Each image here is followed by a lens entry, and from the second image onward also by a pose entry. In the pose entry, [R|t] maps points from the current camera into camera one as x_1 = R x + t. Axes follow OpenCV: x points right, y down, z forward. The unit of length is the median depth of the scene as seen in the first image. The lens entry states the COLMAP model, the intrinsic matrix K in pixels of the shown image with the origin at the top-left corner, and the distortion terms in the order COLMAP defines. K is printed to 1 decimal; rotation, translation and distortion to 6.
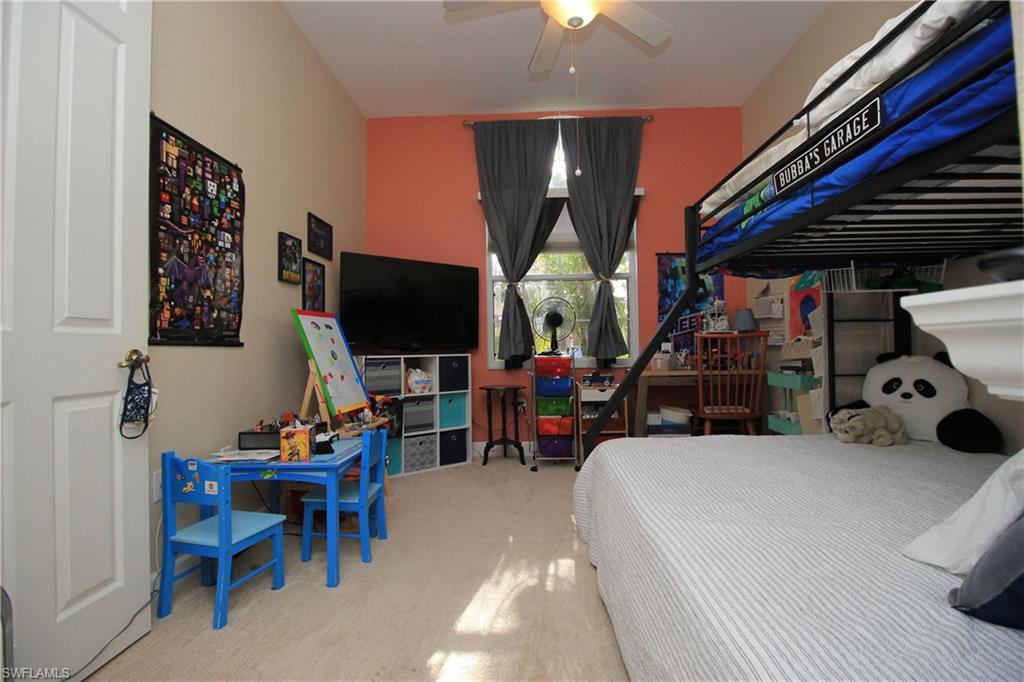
lens RADIAL K [[481.0, 0, 509.3], [0, 481.0, 343.5], [0, 0, 1]] dist [-0.001921, -0.004871]
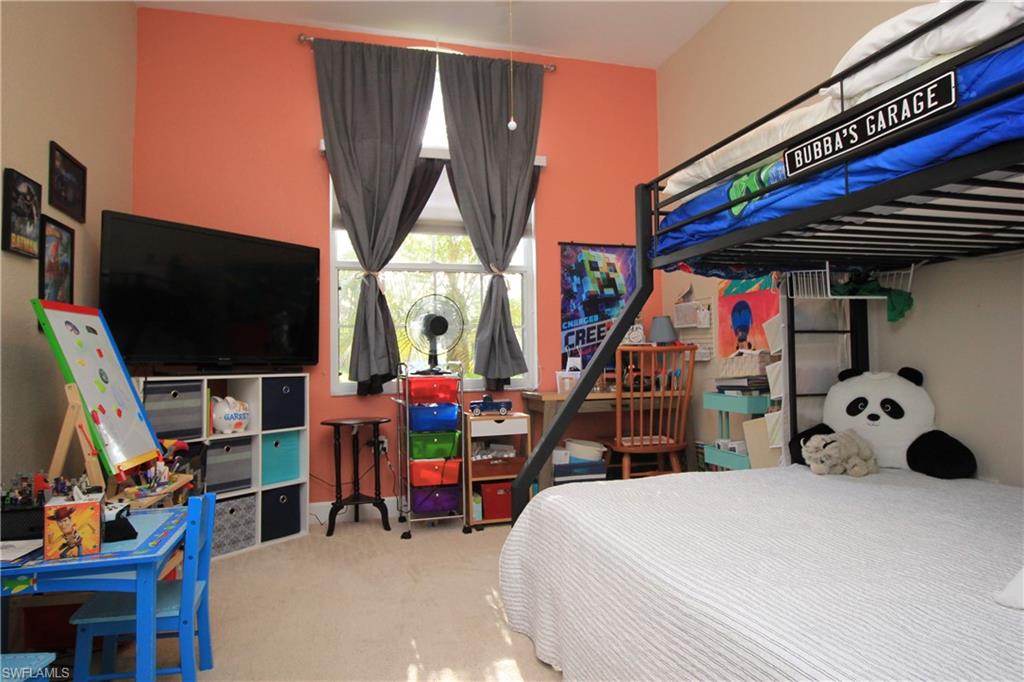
lens RADIAL K [[645.8, 0, 517.0], [0, 645.8, 342.3], [0, 0, 1]] dist [0.014747, -0.006212]
pose [[0.951341, 0.008973, 0.308011, -0.109813], [-0.000840, 0.999648, -0.026528, 0.002170], [-0.308140, 0.024979, 0.951013, 0.044924]]
